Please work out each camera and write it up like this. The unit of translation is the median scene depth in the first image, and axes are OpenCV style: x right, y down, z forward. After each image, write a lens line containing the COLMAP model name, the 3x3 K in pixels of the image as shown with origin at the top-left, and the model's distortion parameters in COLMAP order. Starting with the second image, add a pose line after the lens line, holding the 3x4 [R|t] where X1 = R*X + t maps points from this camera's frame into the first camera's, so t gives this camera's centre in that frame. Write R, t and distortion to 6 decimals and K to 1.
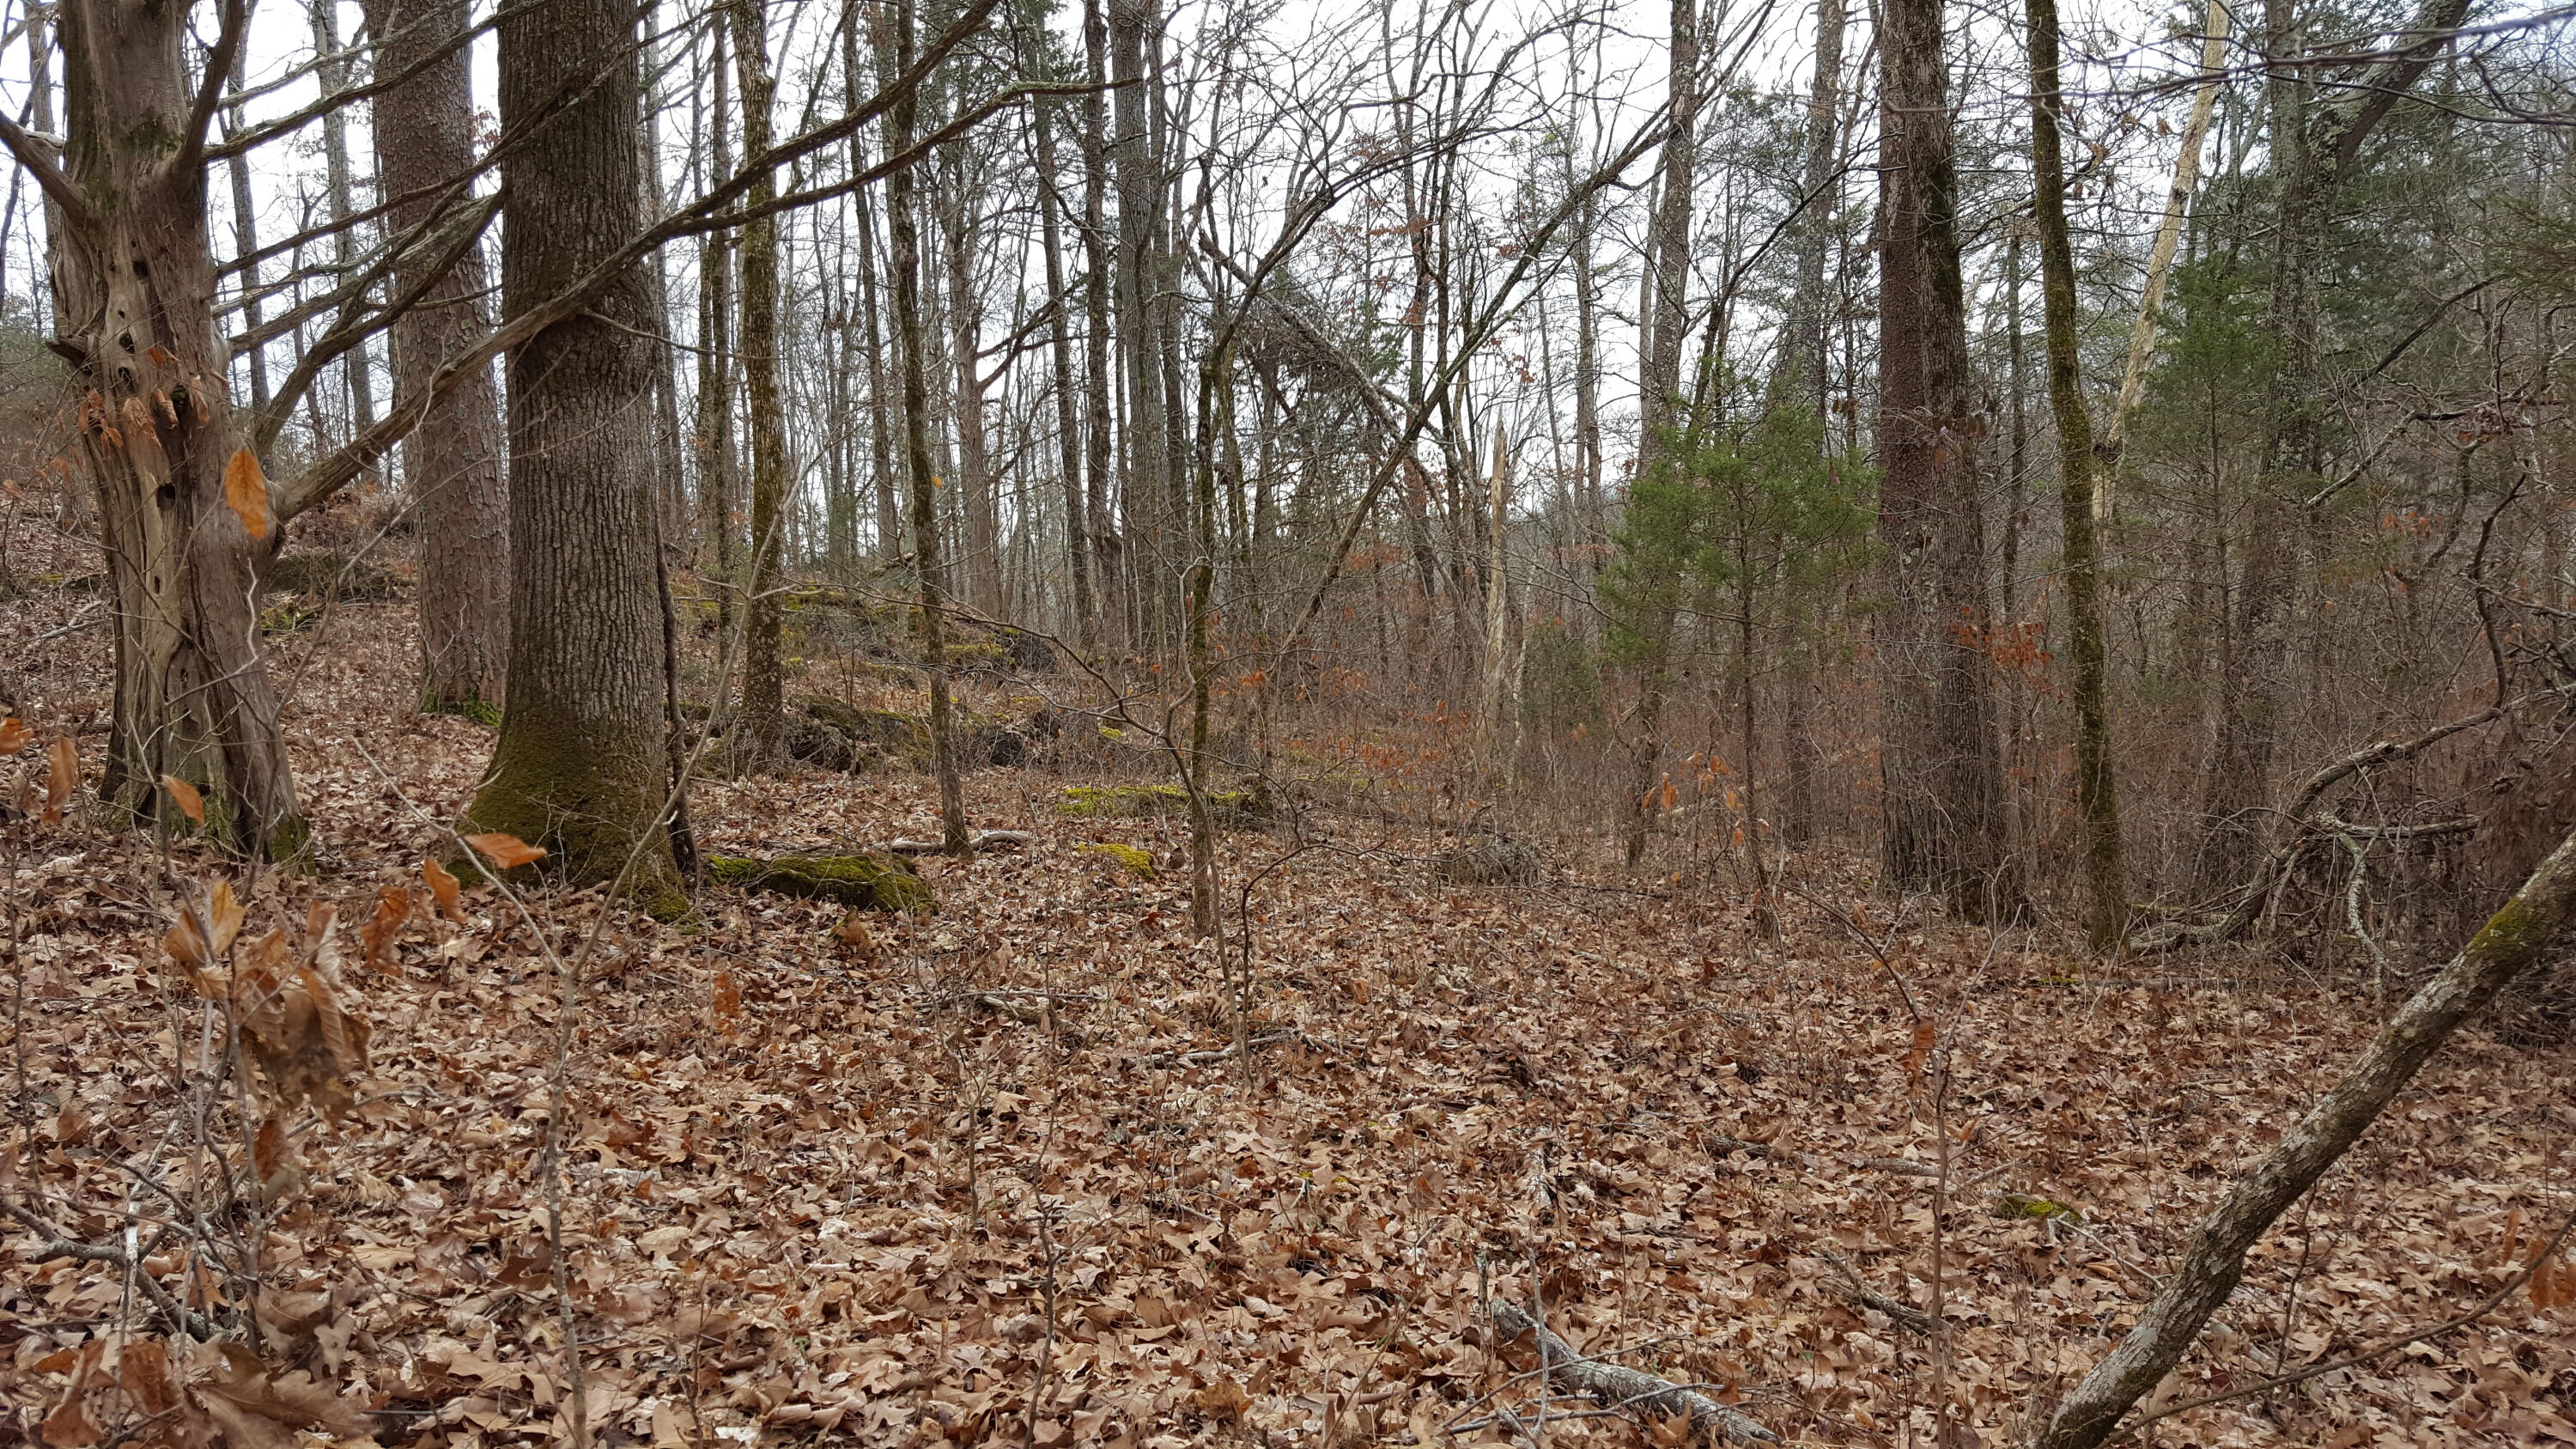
lens RADIAL K [[1934.9, 0, 1239.4], [0, 1934.9, 791.0], [0, 0, 1]] dist [0.092591, -0.143109]
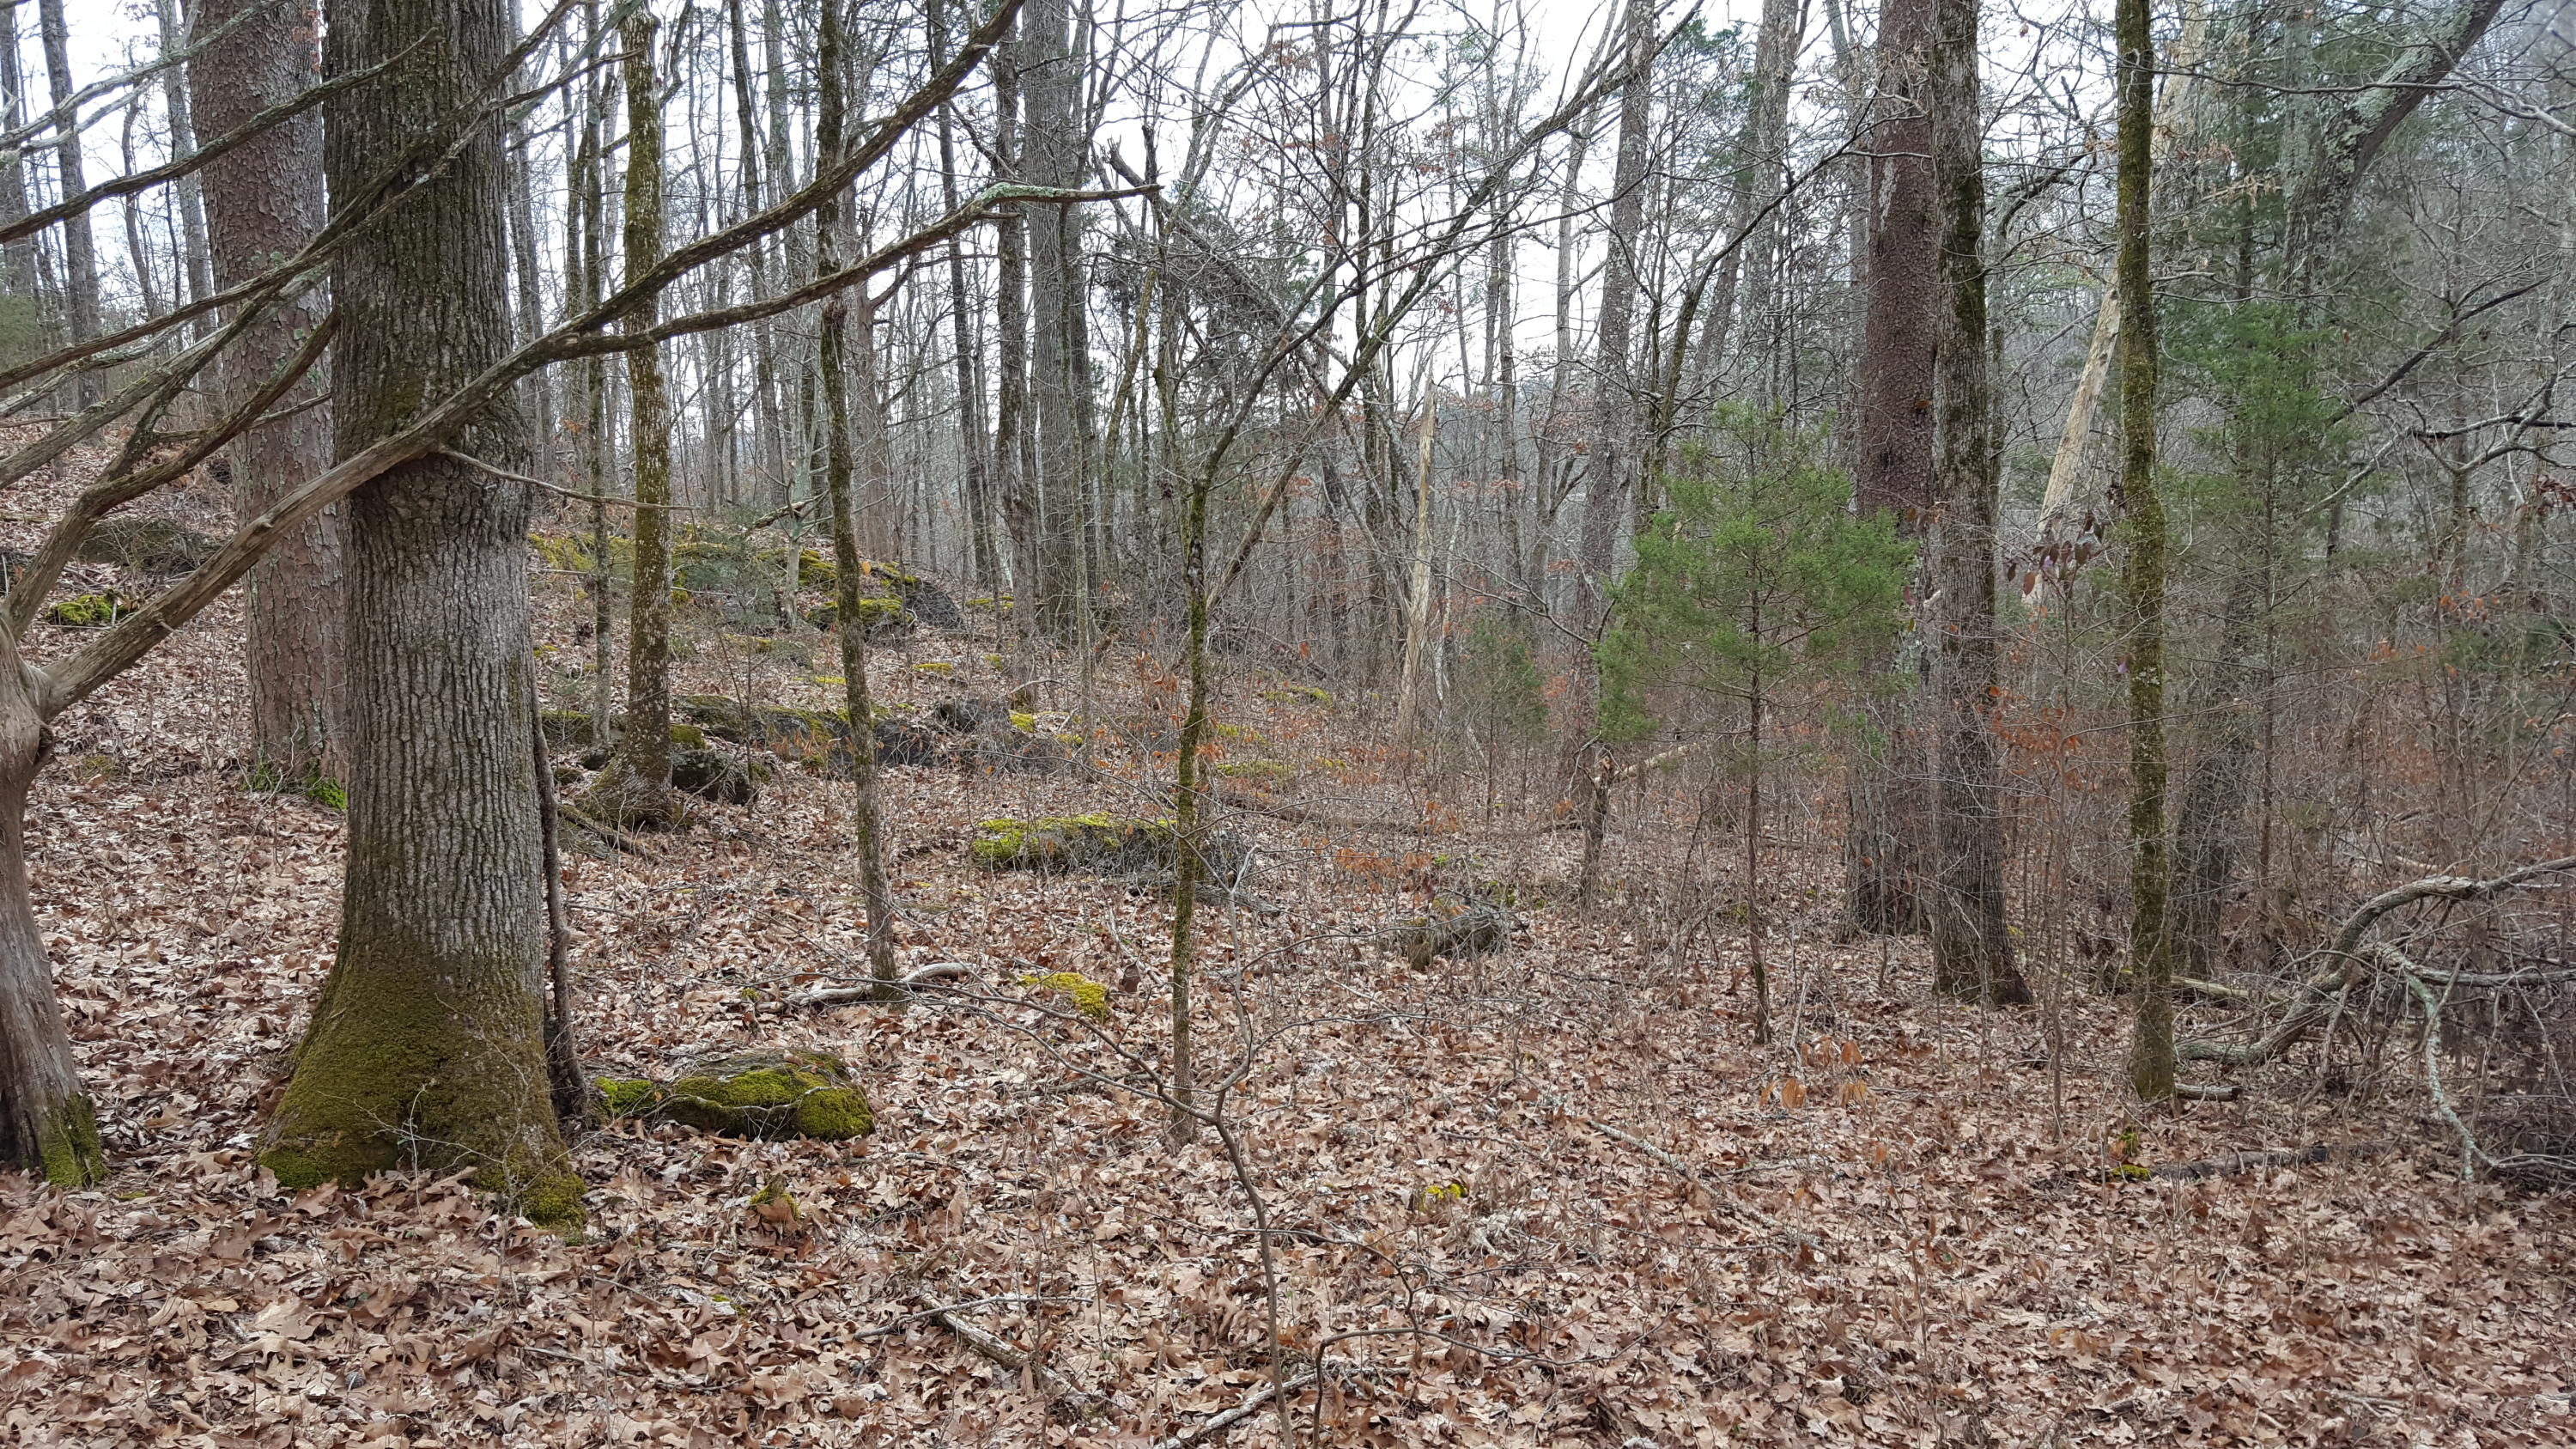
lens RADIAL K [[1916.1, 0, 1228.3], [0, 1916.1, 794.2], [0, 0, 1]] dist [0.114698, -0.184625]
pose [[0.998090, 0.014282, 0.060110, -0.045287], [-0.018242, 0.997662, 0.065864, -0.116183], [-0.059029, -0.066835, 0.996016, 0.138499]]
